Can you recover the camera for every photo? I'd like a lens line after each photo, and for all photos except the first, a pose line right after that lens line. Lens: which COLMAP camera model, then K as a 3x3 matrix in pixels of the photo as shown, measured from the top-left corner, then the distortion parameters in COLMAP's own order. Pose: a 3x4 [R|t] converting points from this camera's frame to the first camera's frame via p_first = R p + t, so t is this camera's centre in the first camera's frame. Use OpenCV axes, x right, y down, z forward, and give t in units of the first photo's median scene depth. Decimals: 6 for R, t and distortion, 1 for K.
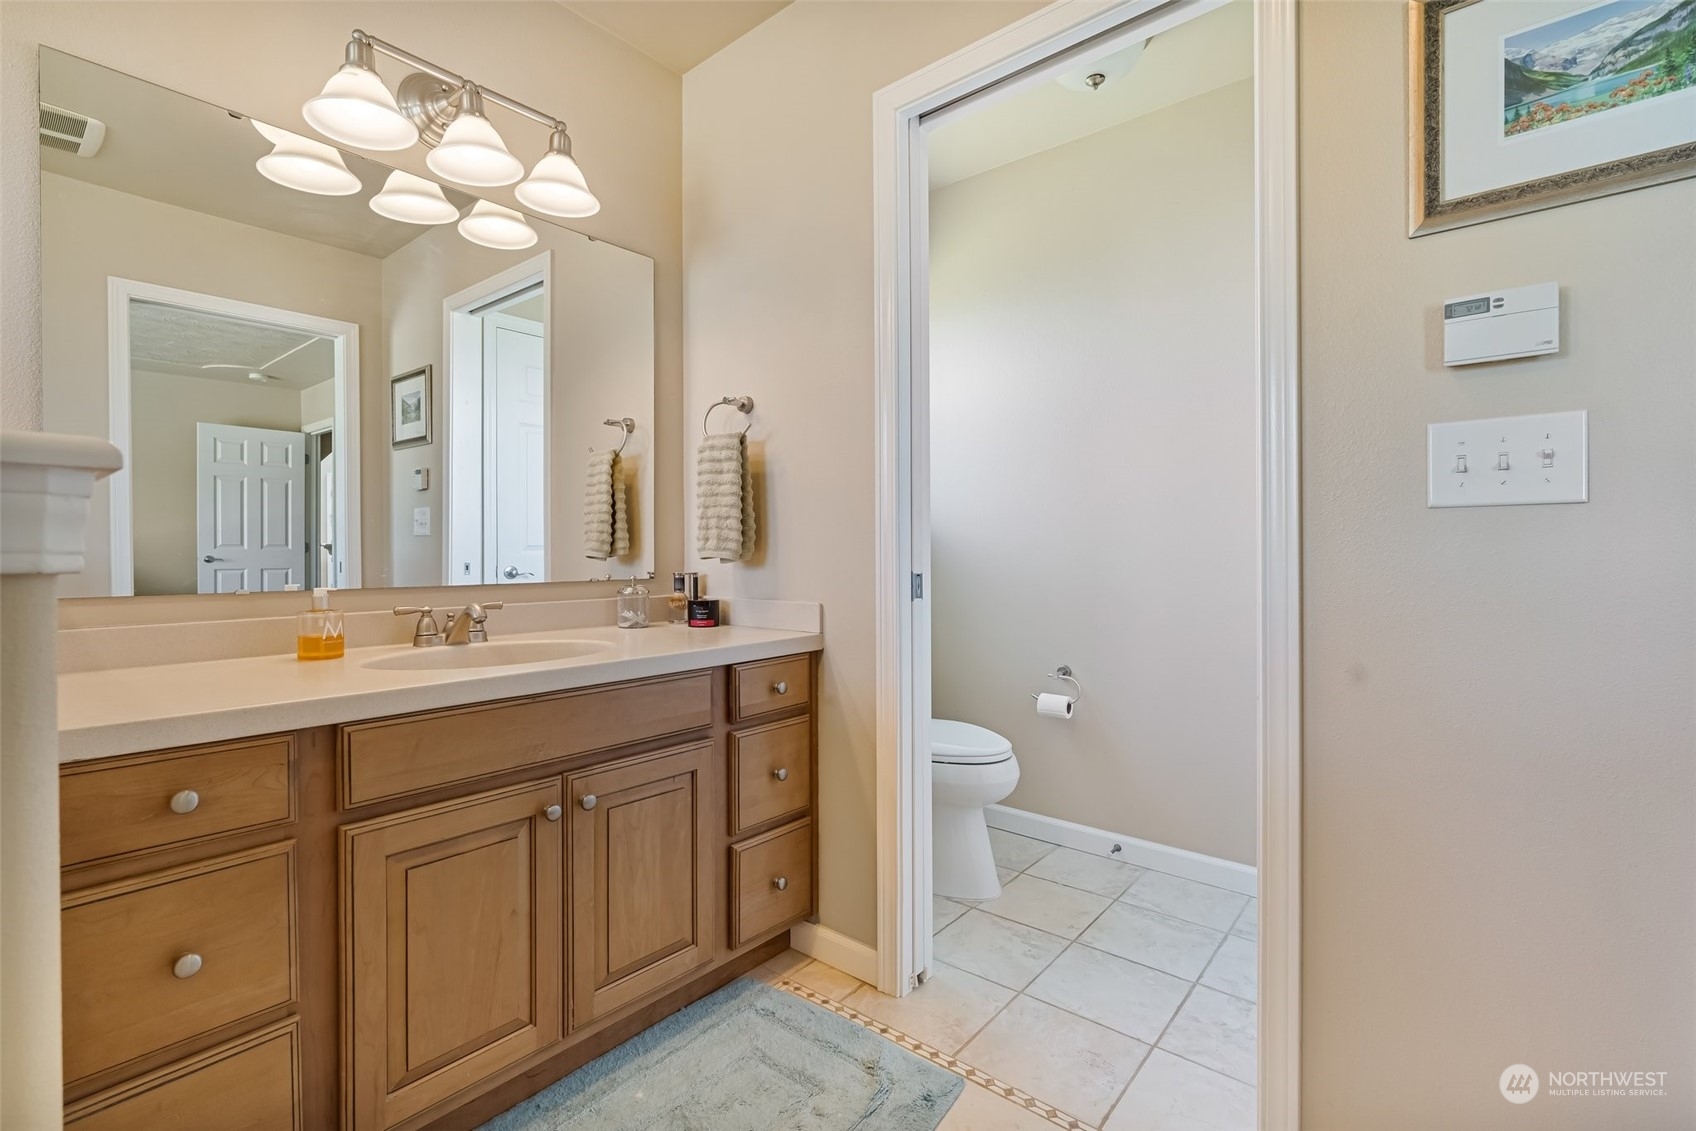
lens RADIAL K [[774.7, 0, 849.3], [0, 774.7, 557.3], [0, 0, 1]] dist [-0.009135, 0.000135]
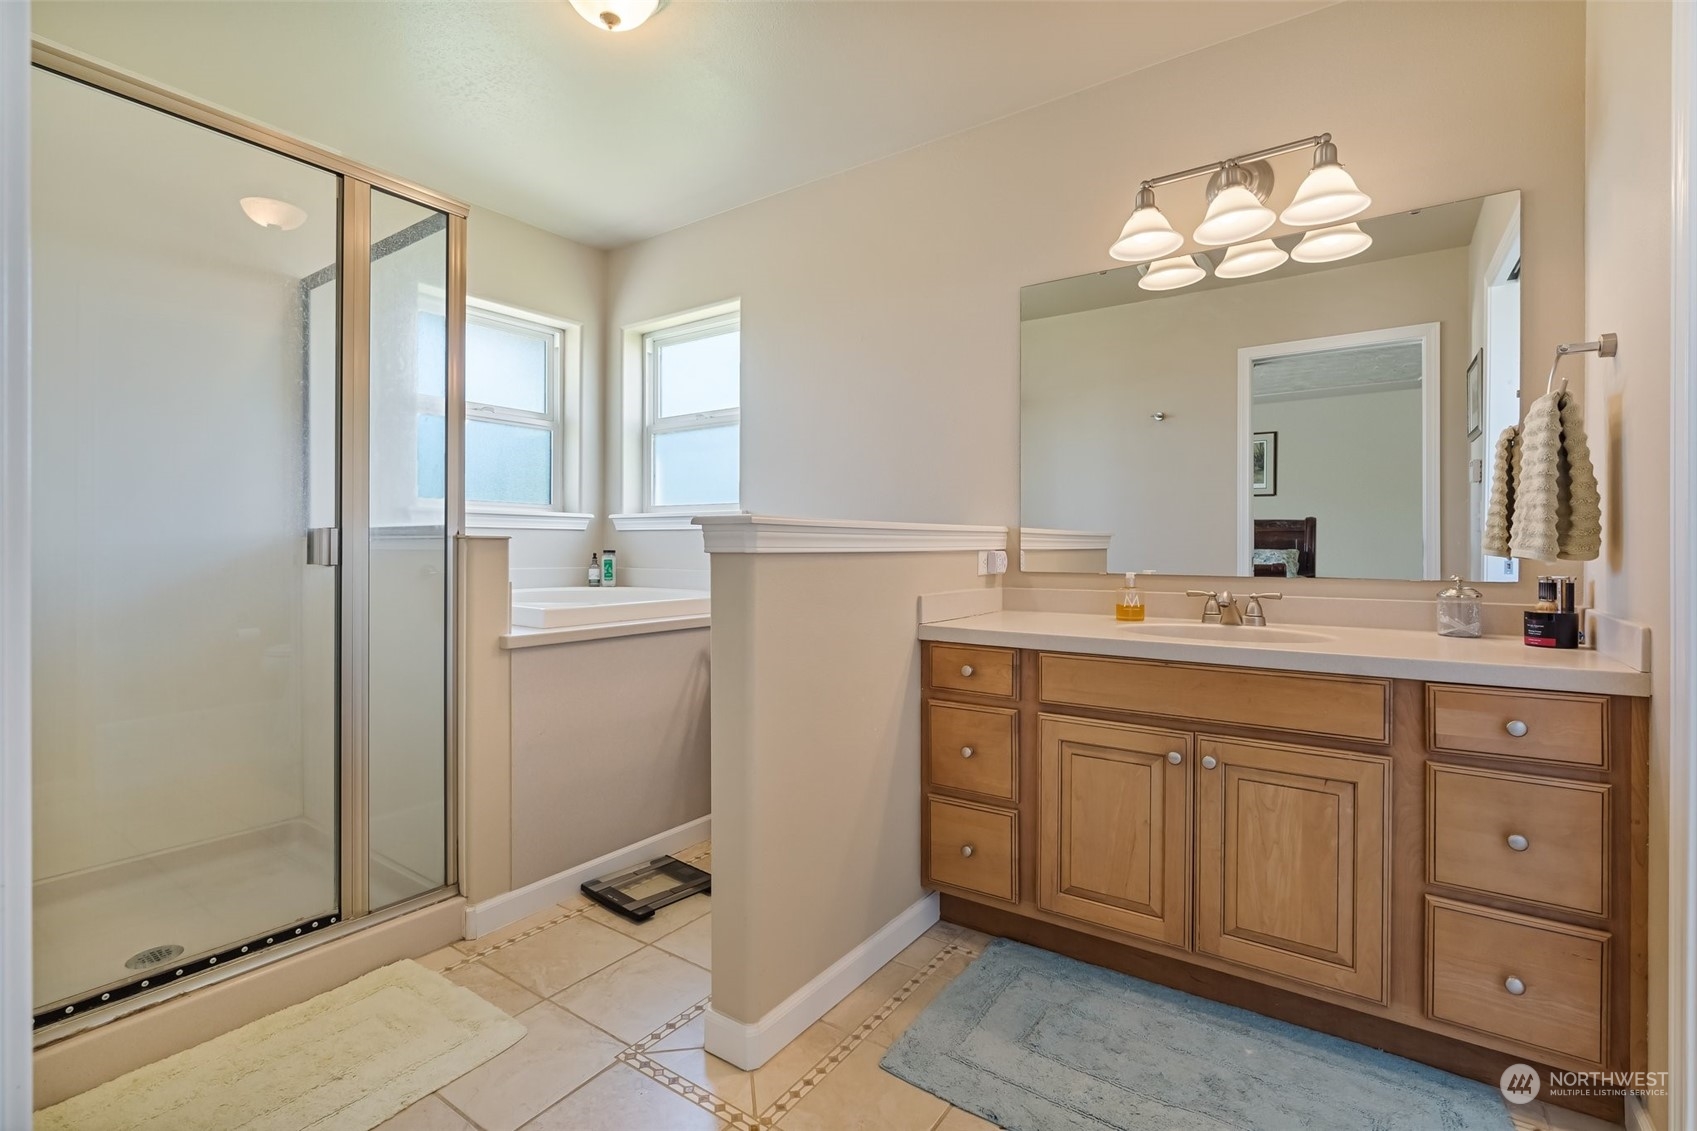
lens RADIAL K [[790.1, 0, 840.5], [0, 790.1, 545.5], [0, 0, 1]] dist [-0.001684, 0.001051]
pose [[0.072243, 0.001864, -0.997385, 0.696333], [-0.009453, 0.999955, 0.001184, -0.007378], [0.997342, 0.009343, 0.072257, 0.301445]]
